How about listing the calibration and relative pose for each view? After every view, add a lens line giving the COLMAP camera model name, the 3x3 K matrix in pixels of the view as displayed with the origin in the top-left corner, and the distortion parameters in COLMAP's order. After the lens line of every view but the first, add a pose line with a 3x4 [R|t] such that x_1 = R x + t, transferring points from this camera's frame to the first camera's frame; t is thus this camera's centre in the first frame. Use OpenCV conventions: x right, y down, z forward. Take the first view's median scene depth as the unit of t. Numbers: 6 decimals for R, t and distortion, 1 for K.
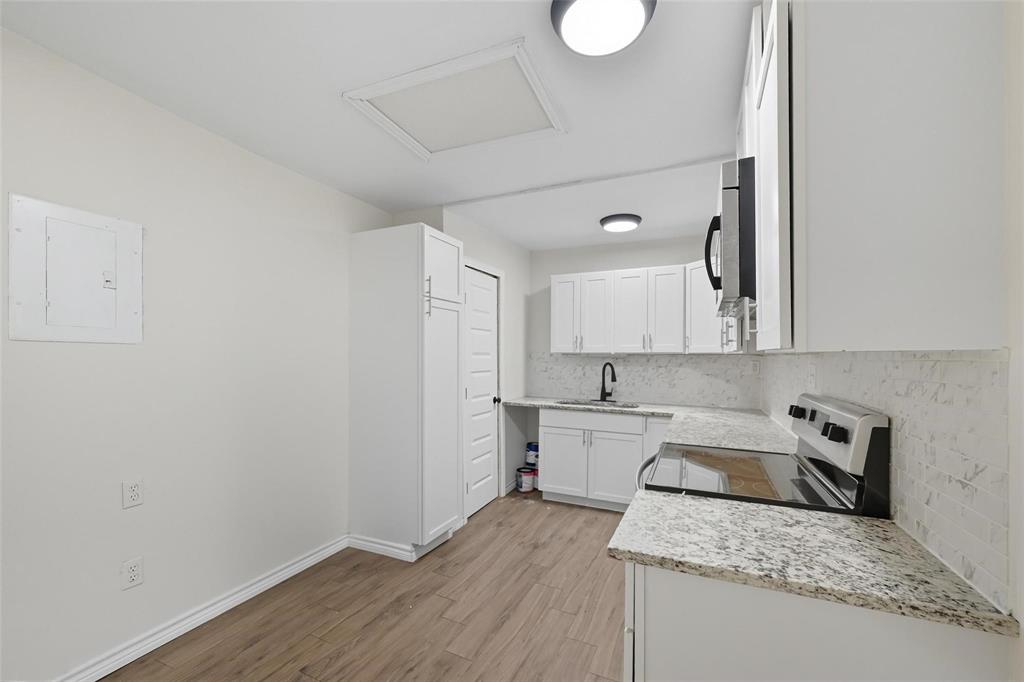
lens RADIAL K [[421.5, 0, 510.4], [0, 421.5, 360.4], [0, 0, 1]] dist [-0.000891, 0.000185]
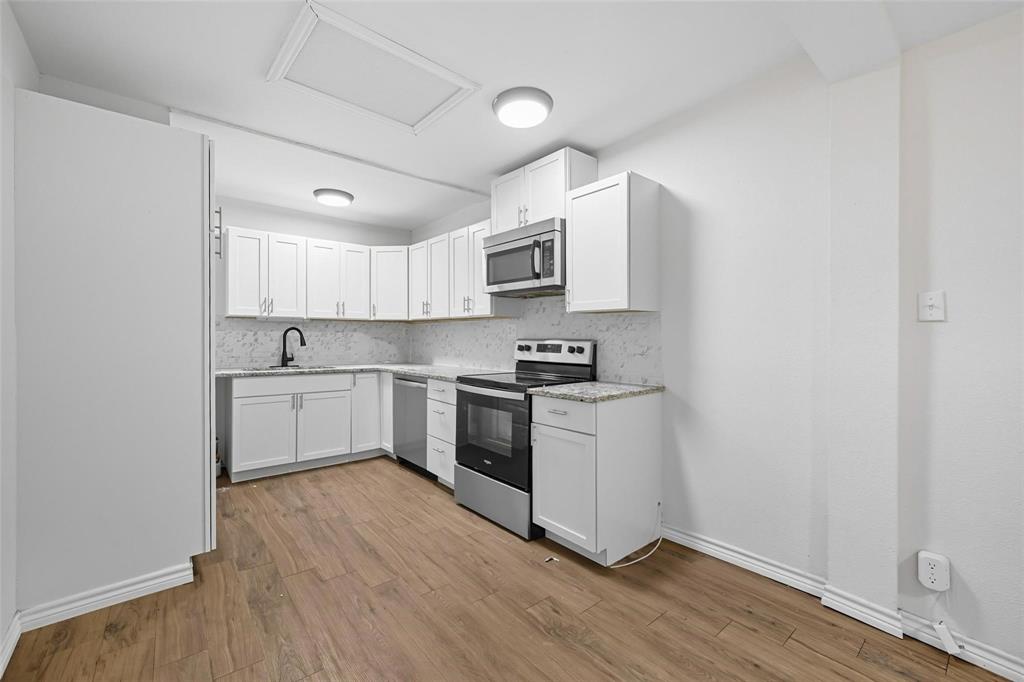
lens RADIAL K [[421.5, 0, 509.4], [0, 421.5, 336.7], [0, 0, 1]] dist [-0.000891, 0.000185]
pose [[0.419396, -0.001051, 0.907803, -0.503007], [0.005591, 0.999983, -0.001425, 0.034890], [-0.907786, 0.005673, 0.419395, 0.126721]]
